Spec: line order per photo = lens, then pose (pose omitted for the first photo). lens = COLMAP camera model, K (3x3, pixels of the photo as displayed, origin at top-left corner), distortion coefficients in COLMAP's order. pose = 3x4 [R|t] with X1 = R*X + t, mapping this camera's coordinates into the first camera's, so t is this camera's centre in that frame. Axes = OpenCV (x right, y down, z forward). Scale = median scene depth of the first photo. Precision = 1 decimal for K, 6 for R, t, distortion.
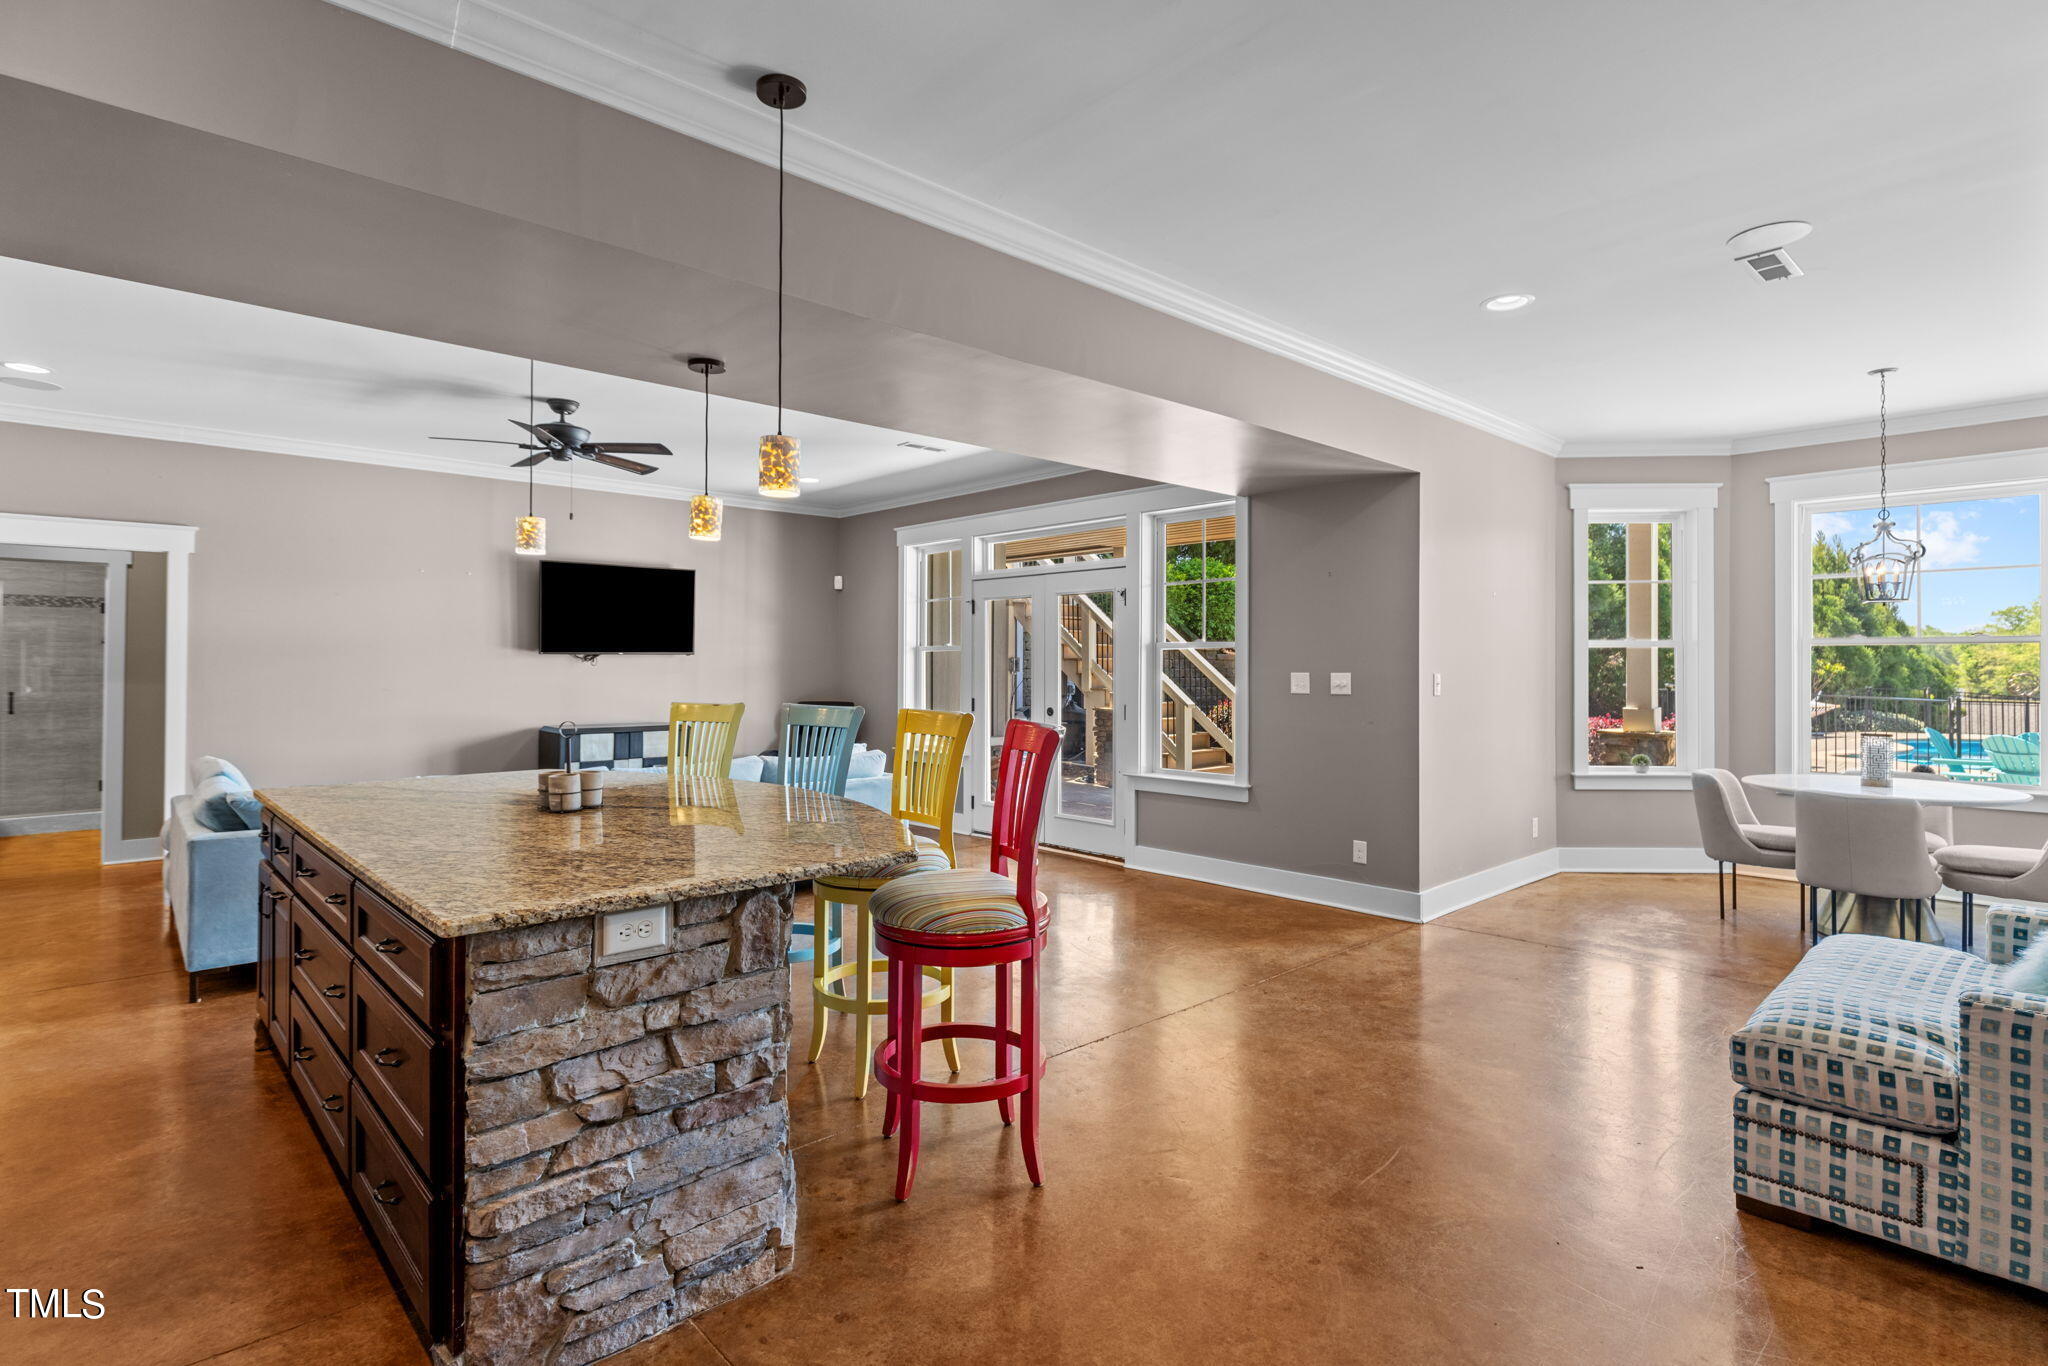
lens RADIAL K [[991.6, 0, 1042.0], [0, 991.6, 646.4], [0, 0, 1]] dist [-0.002102, -0.000516]
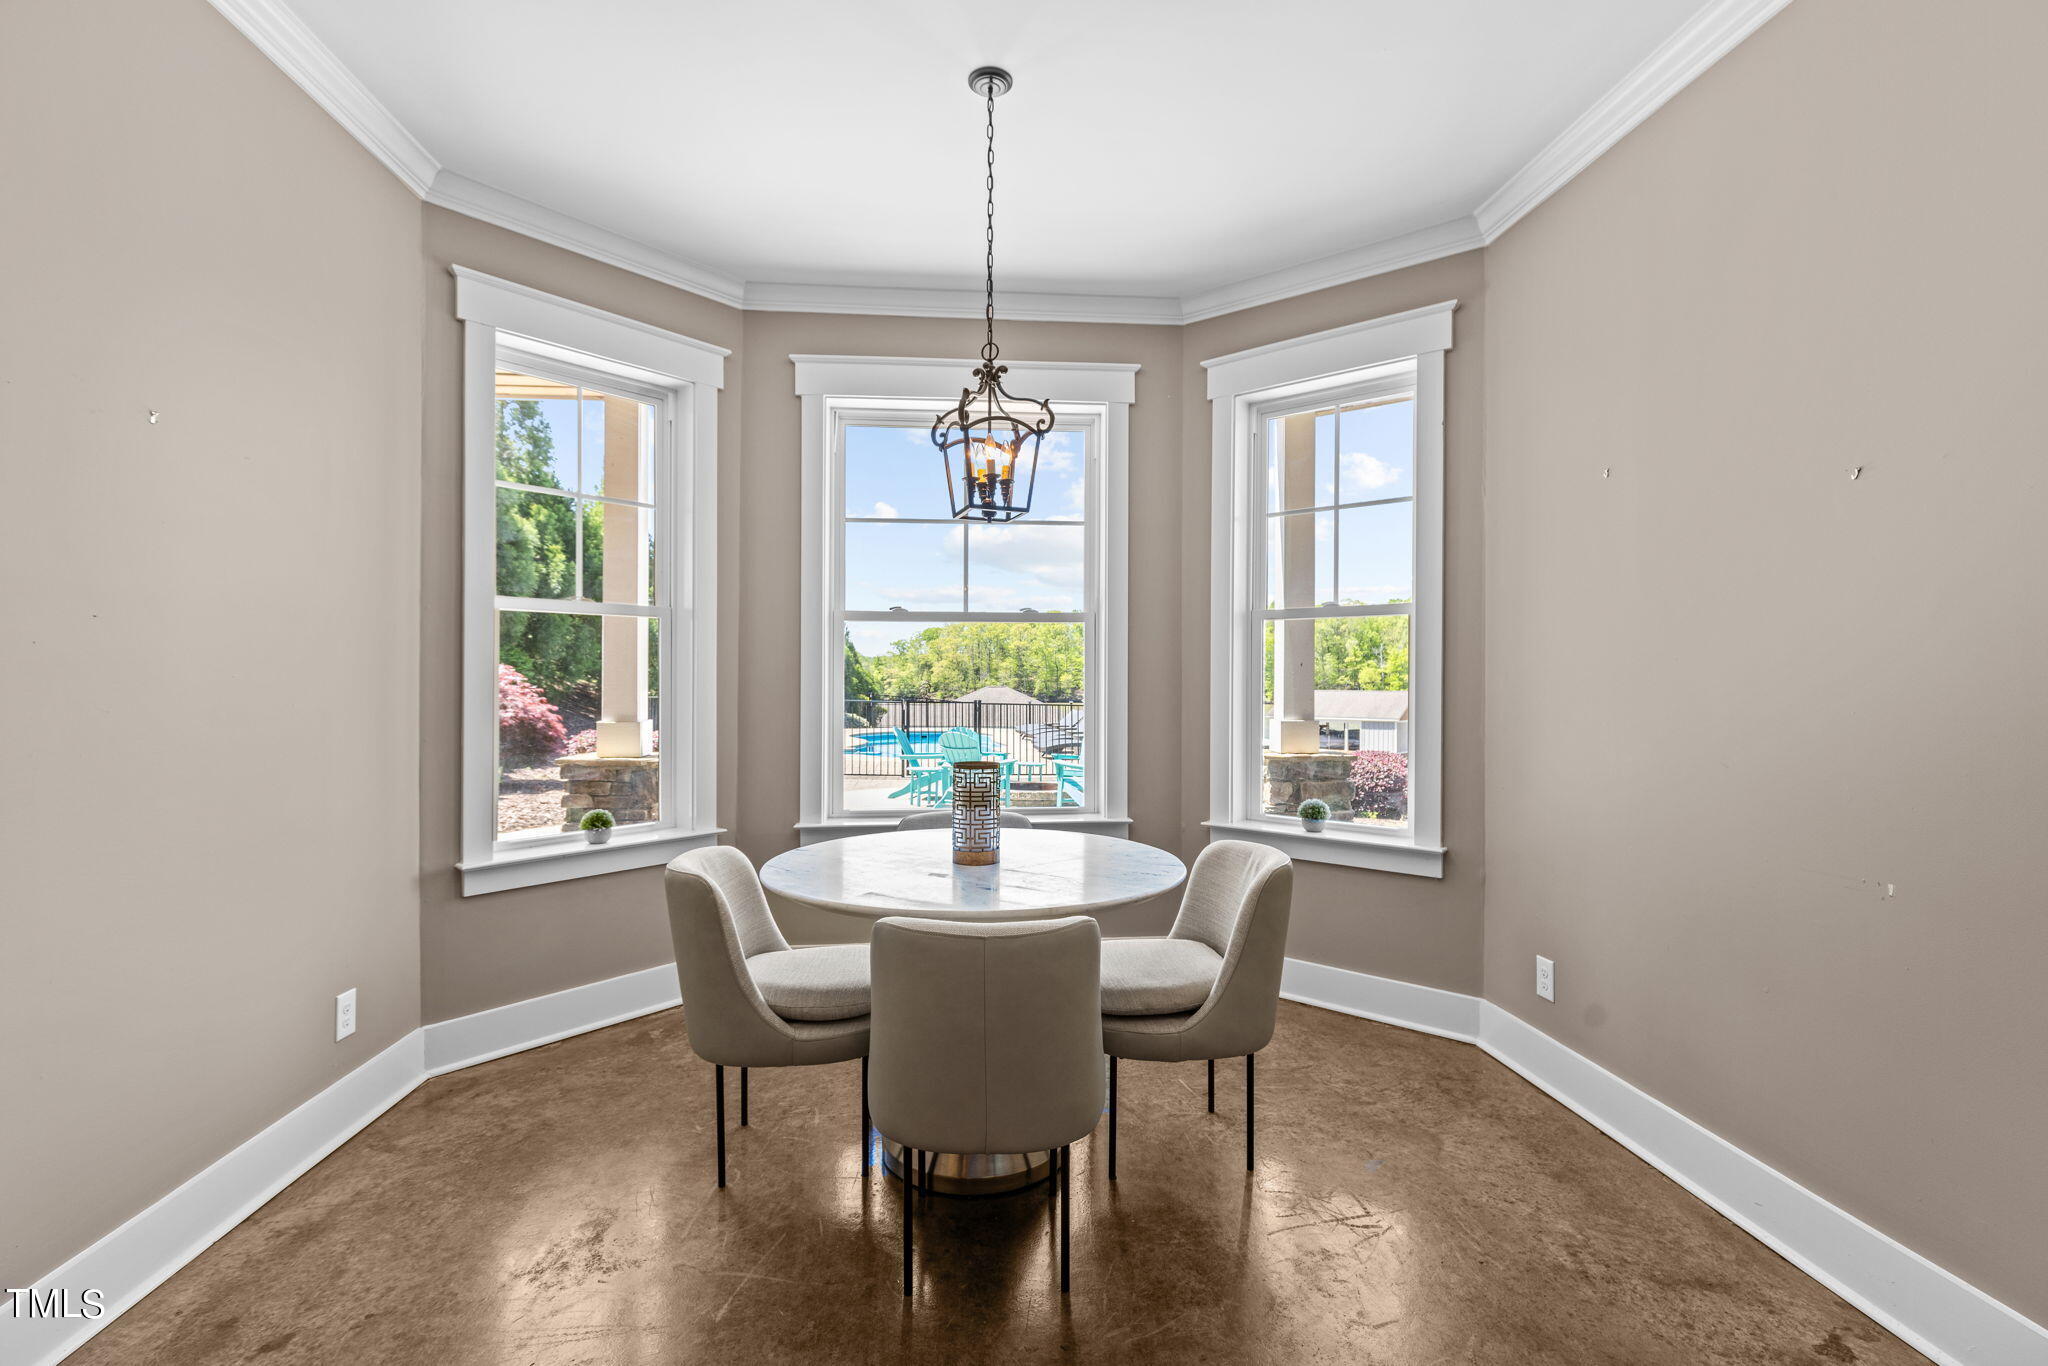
lens RADIAL K [[898.0, 0, 1014.6], [0, 898.0, 680.0], [0, 0, 1]] dist [-0.002996, -0.000412]
pose [[0.617296, -0.001878, 0.786729, 0.357702], [-0.013847, 0.999816, 0.013252, 0.027528], [-0.786609, -0.019075, 0.617157, 0.514830]]
